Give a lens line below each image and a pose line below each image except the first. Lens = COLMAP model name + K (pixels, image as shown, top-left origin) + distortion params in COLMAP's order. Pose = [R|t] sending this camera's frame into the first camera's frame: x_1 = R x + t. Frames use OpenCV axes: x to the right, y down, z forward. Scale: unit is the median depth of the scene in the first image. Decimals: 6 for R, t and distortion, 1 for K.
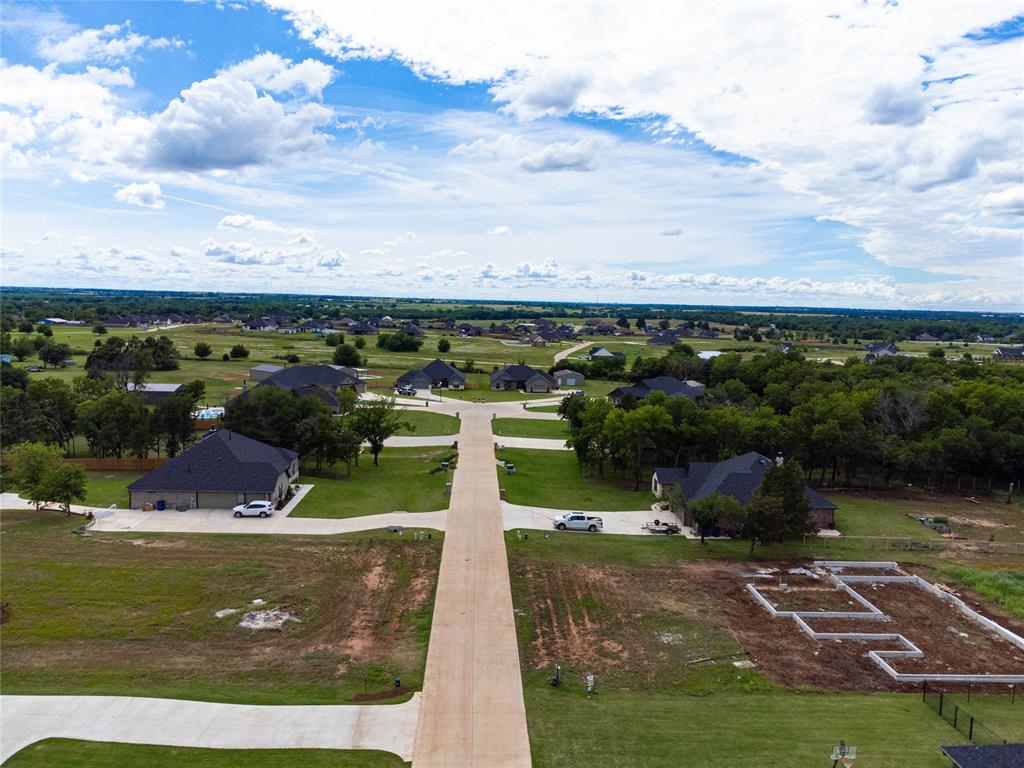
lens RADIAL K [[767.7, 0, 514.0], [0, 767.7, 377.6], [0, 0, 1]] dist [-0.003306, 0.020164]
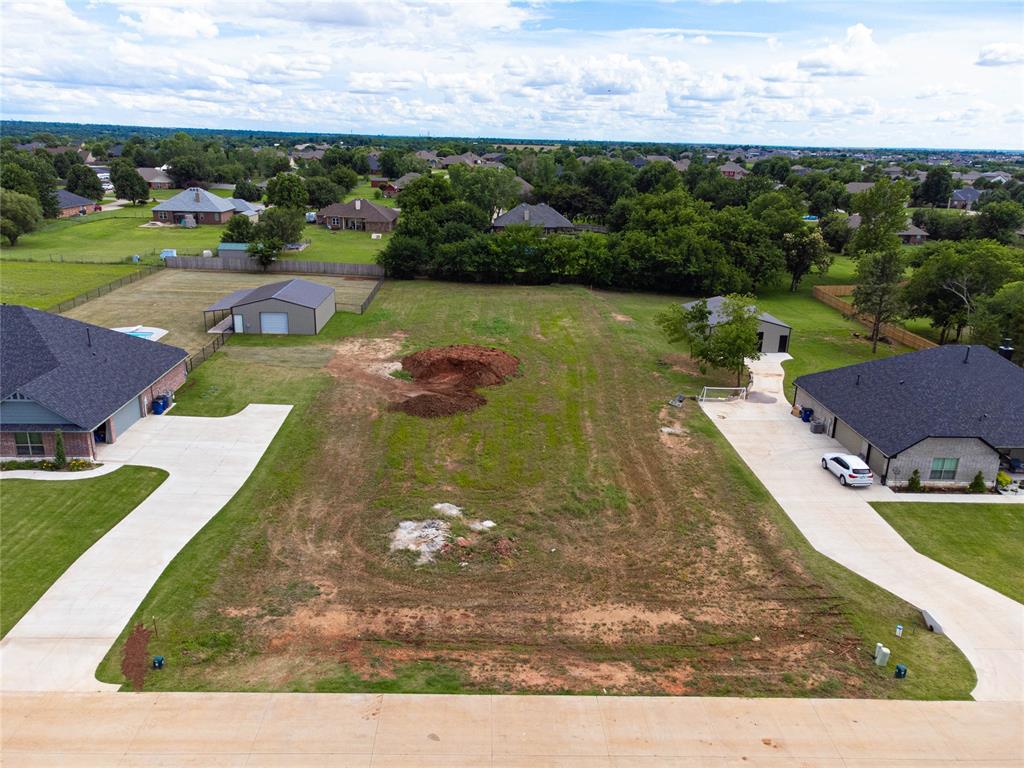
lens RADIAL K [[767.7, 0, 510.1], [0, 767.7, 384.5], [0, 0, 1]] dist [-0.003306, 0.020164]
pose [[-0.011515, 0.280580, -0.959761, 0.337220], [-0.129033, 0.951383, 0.279679, -0.039041], [0.991573, 0.127061, 0.025249, 1.043572]]
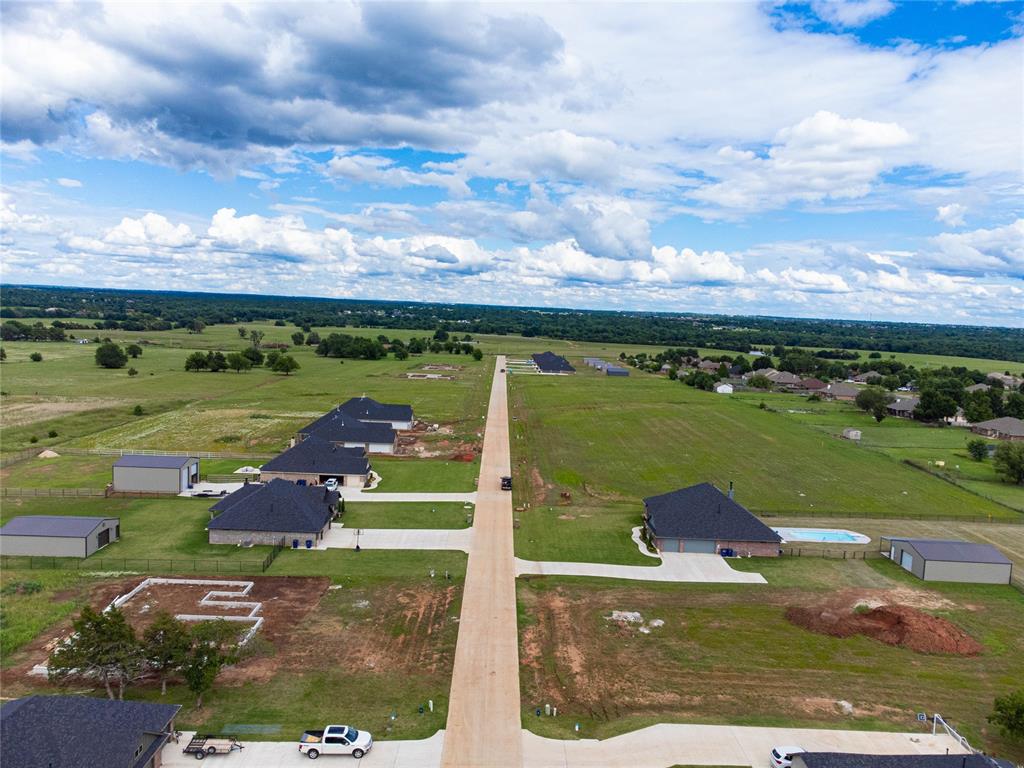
lens RADIAL K [[767.7, 0, 507.9], [0, 767.7, 384.6], [0, 0, 1]] dist [-0.003306, 0.020164]
pose [[-0.996850, -0.072665, 0.031779, -0.105842], [-0.064597, 0.976367, 0.206241, -0.425674], [-0.046014, 0.203538, -0.977985, 2.387989]]
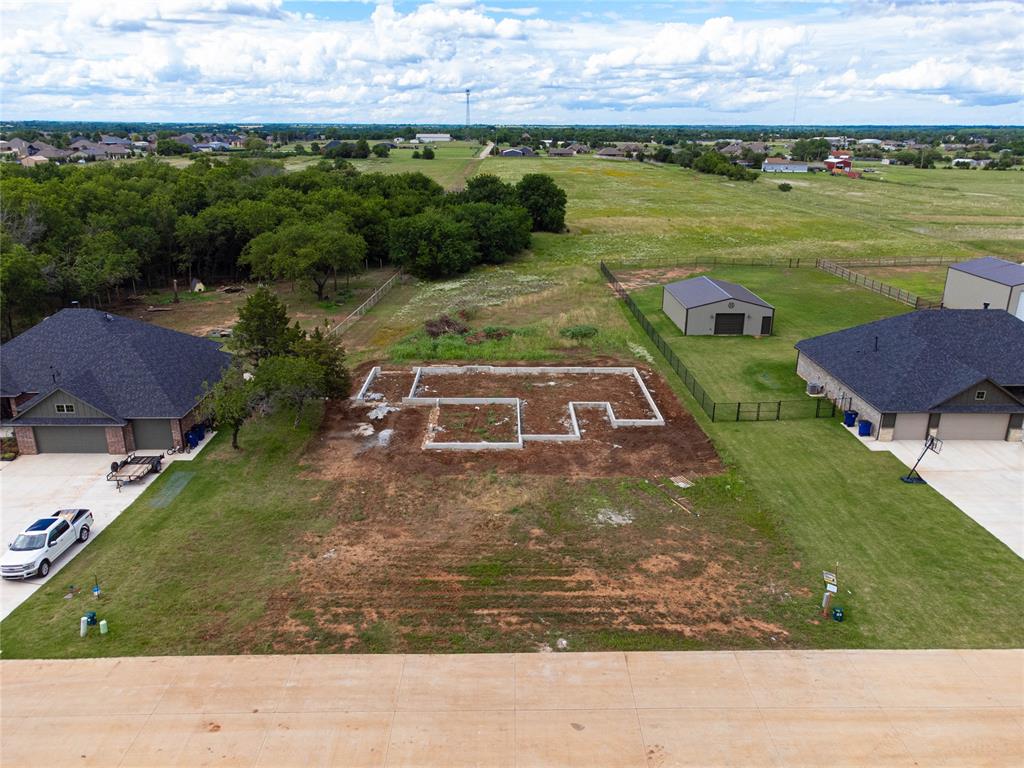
lens RADIAL K [[767.7, 0, 506.3], [0, 767.7, 383.2], [0, 0, 1]] dist [-0.003306, 0.020164]
pose [[0.046102, -0.342750, 0.938295, -0.427058], [0.100594, 0.936112, 0.337010, -0.029455], [-0.993859, 0.078850, 0.077635, 1.026613]]
